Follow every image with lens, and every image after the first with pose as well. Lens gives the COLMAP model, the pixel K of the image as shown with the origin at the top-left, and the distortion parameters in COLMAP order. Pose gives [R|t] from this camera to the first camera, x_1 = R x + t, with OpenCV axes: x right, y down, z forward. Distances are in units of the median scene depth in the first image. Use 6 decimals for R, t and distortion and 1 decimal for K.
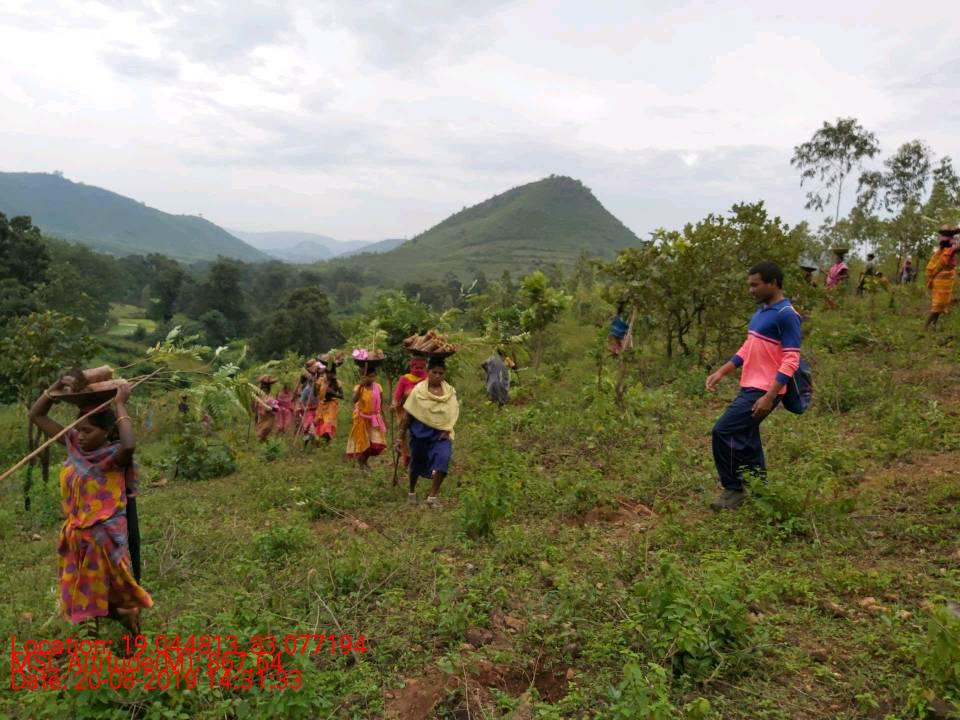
lens RADIAL K [[732.1, 0, 472.2], [0, 732.1, 364.2], [0, 0, 1]] dist [0.077265, -0.168429]
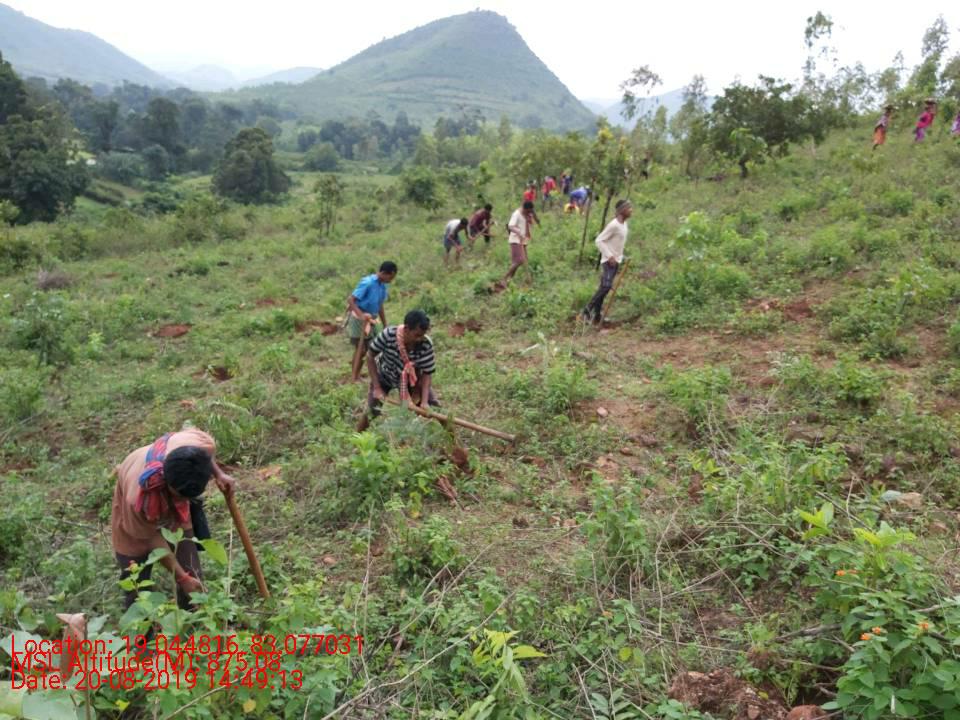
lens RADIAL K [[750.2, 0, 478.6], [0, 750.2, 358.6], [0, 0, 1]] dist [0.079662, -0.174629]
pose [[0.992293, 0.010437, 0.123475, -0.022410], [-0.034070, 0.981022, 0.190880, 0.004403], [-0.119140, -0.193616, 0.973817, -0.150747]]
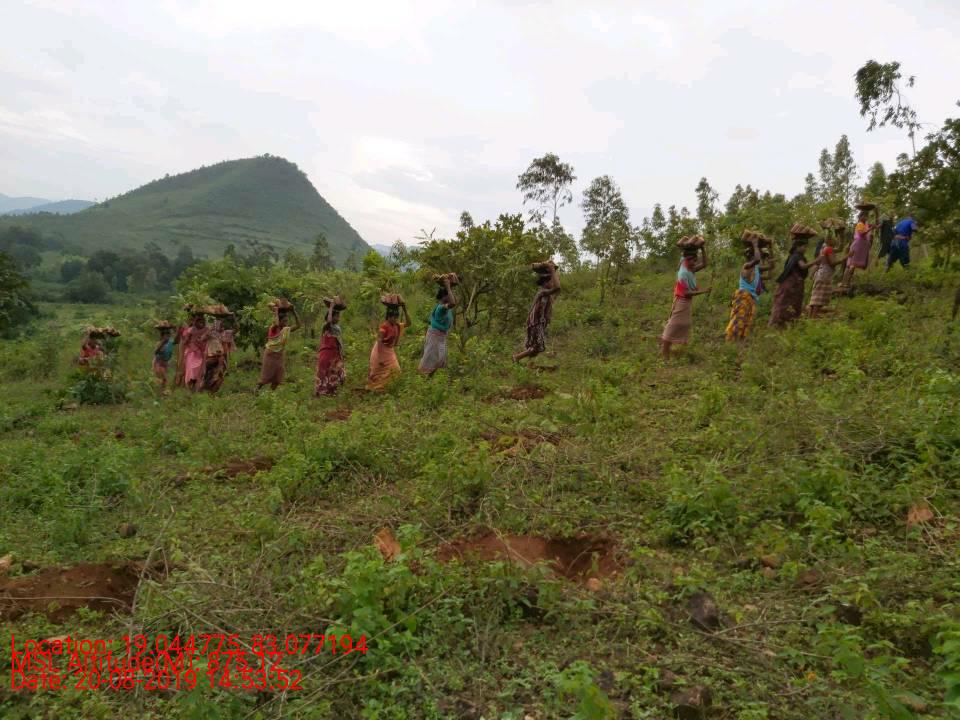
lens RADIAL K [[721.9, 0, 476.4], [0, 721.9, 367.8], [0, 0, 1]] dist [0.082903, -0.151023]
pose [[0.919828, 0.028138, 0.391311, -0.019989], [-0.036916, 0.999207, 0.014925, 0.004264], [-0.390581, -0.028174, 0.920137, -0.019447]]
